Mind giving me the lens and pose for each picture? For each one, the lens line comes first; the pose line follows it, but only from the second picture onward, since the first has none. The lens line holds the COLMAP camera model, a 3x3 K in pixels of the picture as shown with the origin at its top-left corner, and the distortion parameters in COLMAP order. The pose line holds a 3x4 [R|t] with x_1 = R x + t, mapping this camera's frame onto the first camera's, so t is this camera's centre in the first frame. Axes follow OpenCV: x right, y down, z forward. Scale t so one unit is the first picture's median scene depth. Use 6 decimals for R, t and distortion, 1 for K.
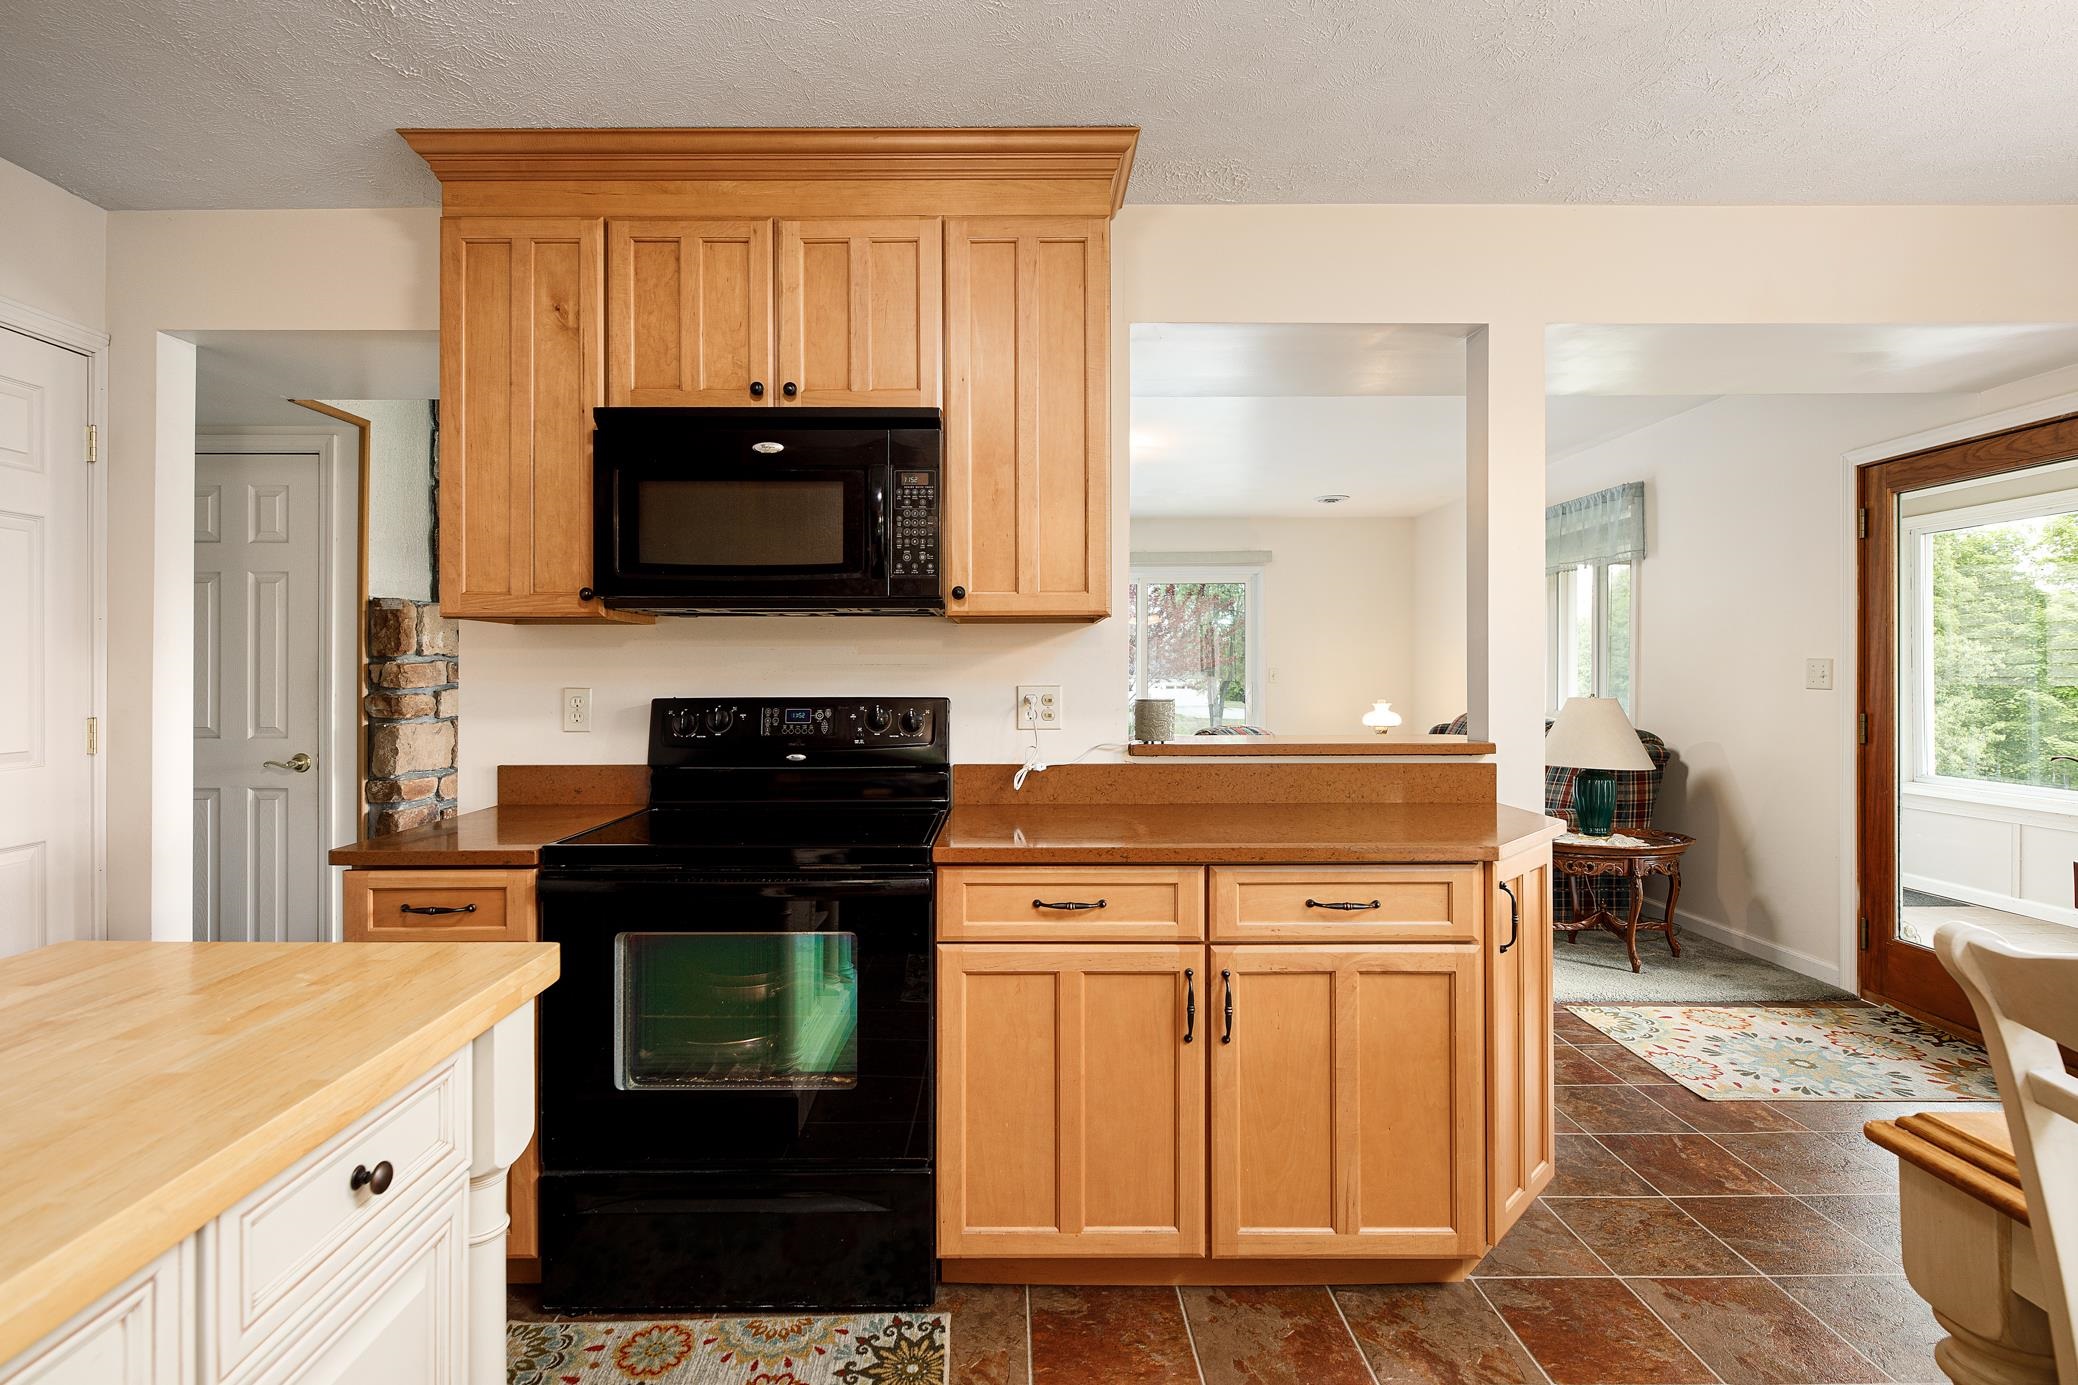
lens RADIAL K [[1002.1, 0, 1028.2], [0, 1002.1, 664.1], [0, 0, 1]] dist [-0.001908, -0.000298]
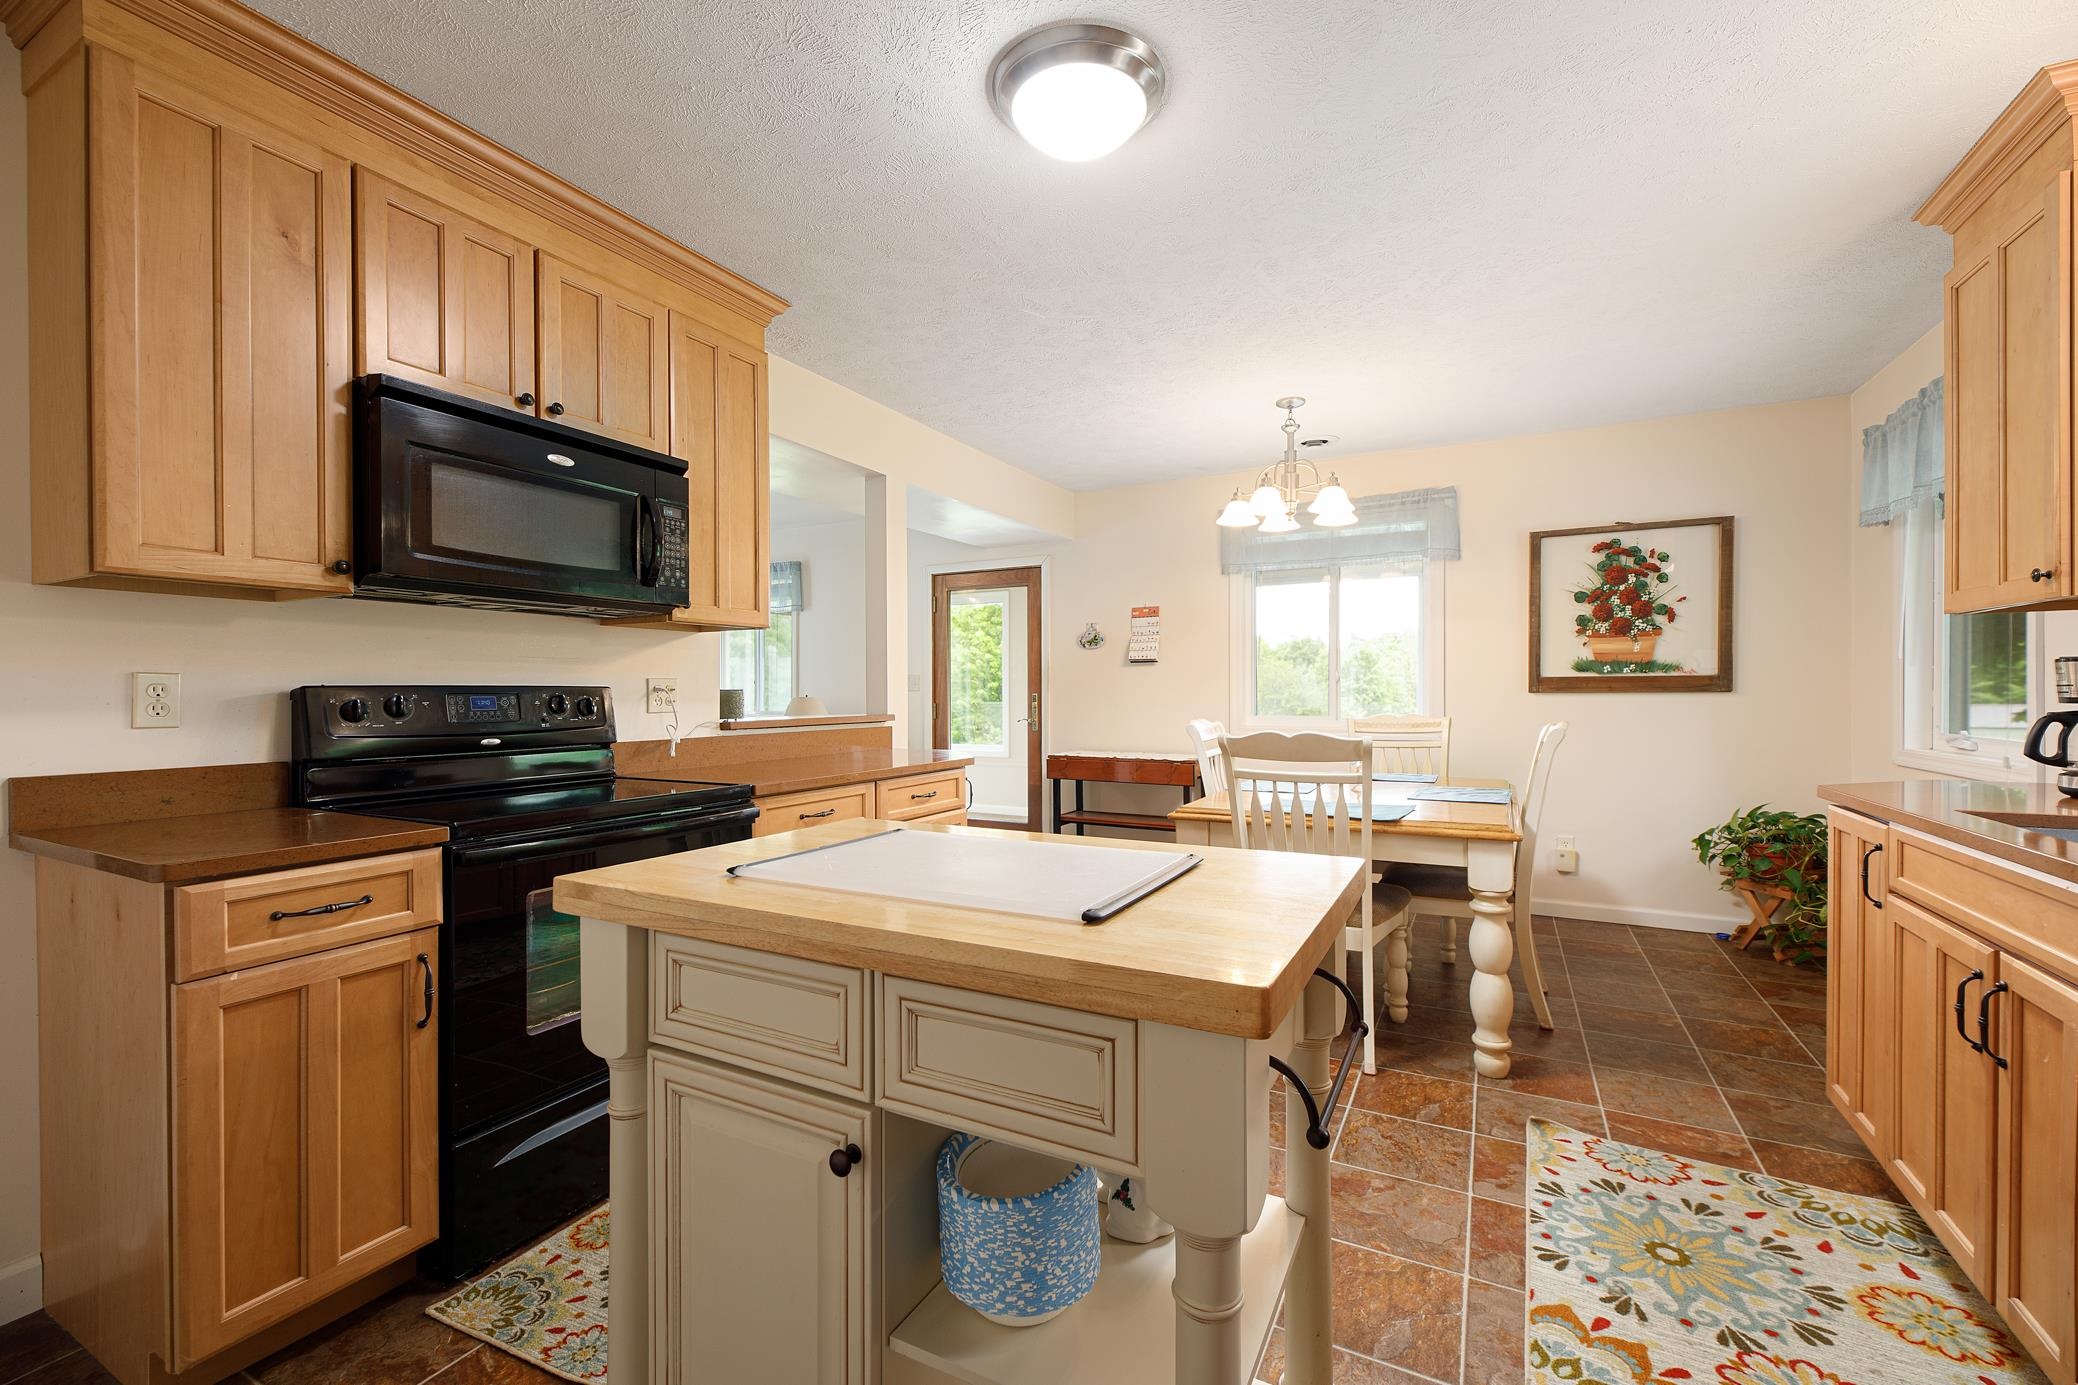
lens RADIAL K [[845.1, 0, 1039.0], [0, 845.1, 692.5], [0, 0, 1]] dist [0.000177, -0.000183]
pose [[0.475831, 0.000322, 0.879537, -0.807035], [-0.005400, 0.999982, 0.002556, 0.039030], [-0.879520, -0.005966, 0.475824, 0.067001]]
